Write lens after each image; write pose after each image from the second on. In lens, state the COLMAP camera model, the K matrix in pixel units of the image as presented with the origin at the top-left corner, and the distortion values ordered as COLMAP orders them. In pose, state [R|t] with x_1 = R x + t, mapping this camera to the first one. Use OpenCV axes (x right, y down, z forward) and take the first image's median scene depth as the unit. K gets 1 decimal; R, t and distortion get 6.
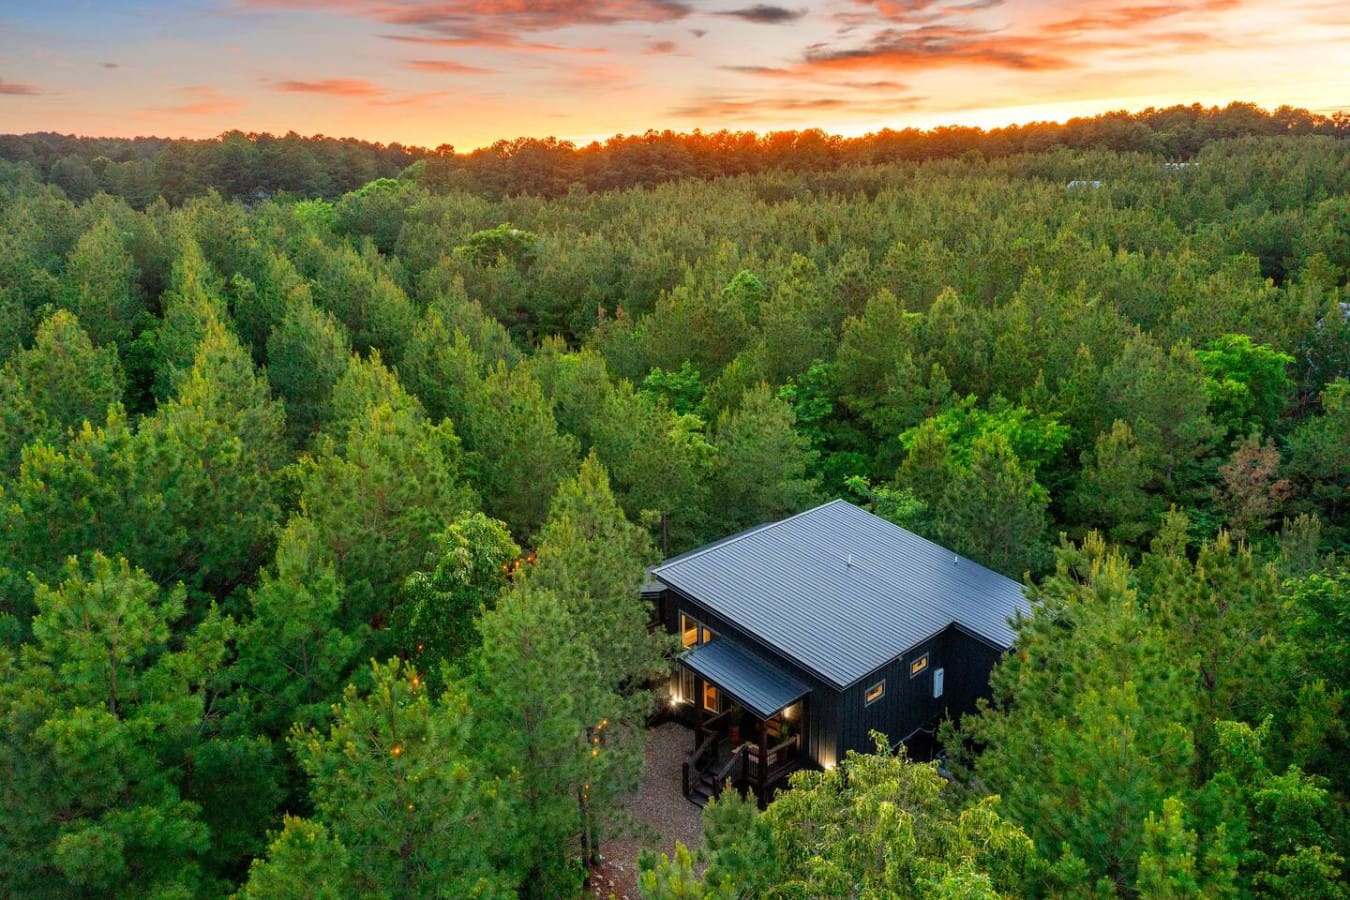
lens RADIAL K [[1062.5, 0, 675.0], [0, 1062.5, 450.0], [0, 0, 1]] dist [-0.003822, 0.007808]
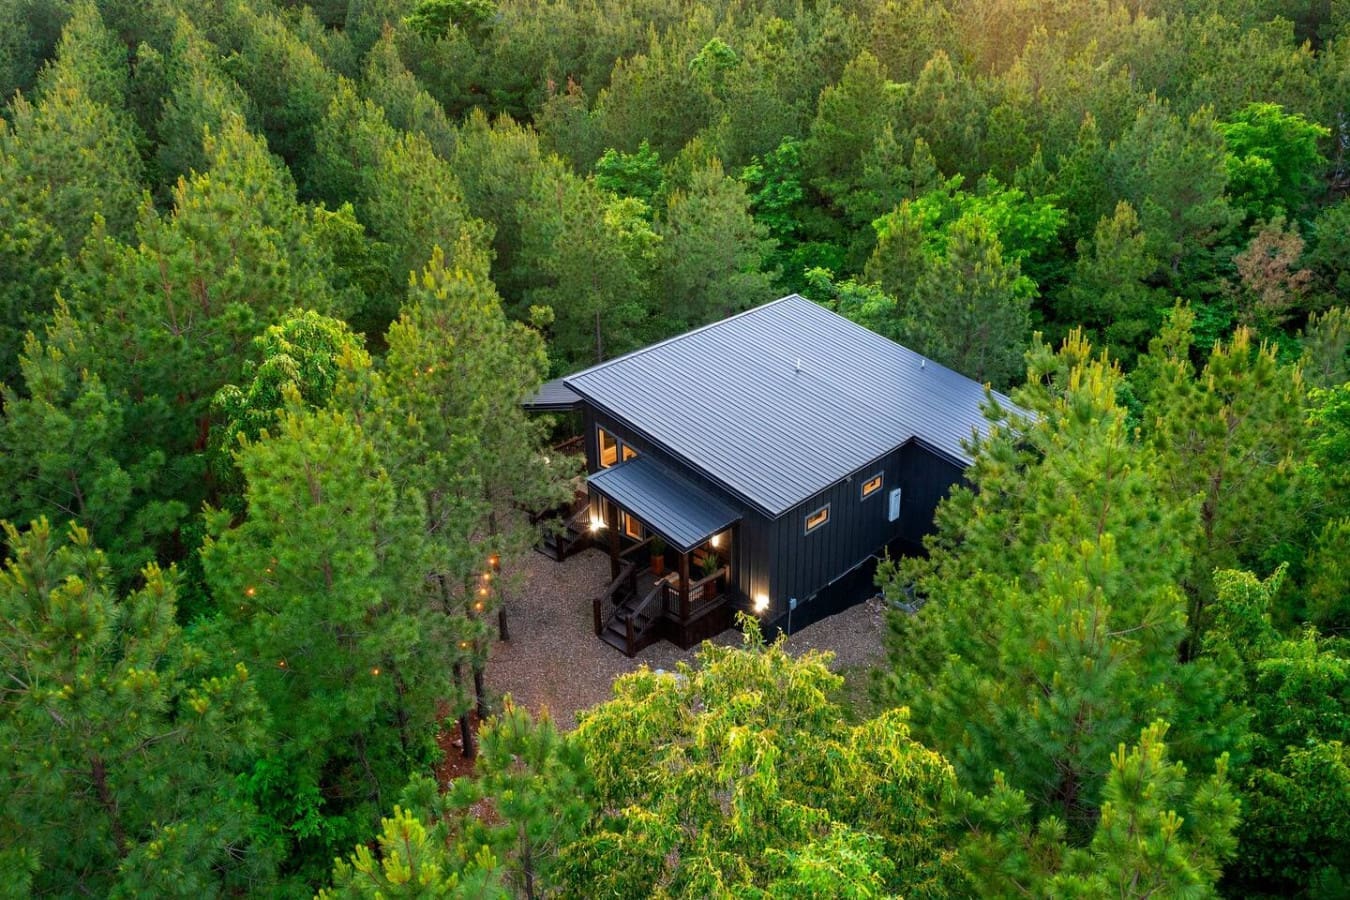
lens RADIAL K [[1062.5, 0, 675.0], [0, 1062.5, 450.0], [0, 0, 1]] dist [-0.003822, 0.007808]
pose [[0.999983, -0.005372, 0.002081, 0.052582], [0.004893, 0.982647, 0.185423, 0.009446], [-0.003041, -0.185409, 0.982657, 0.119398]]
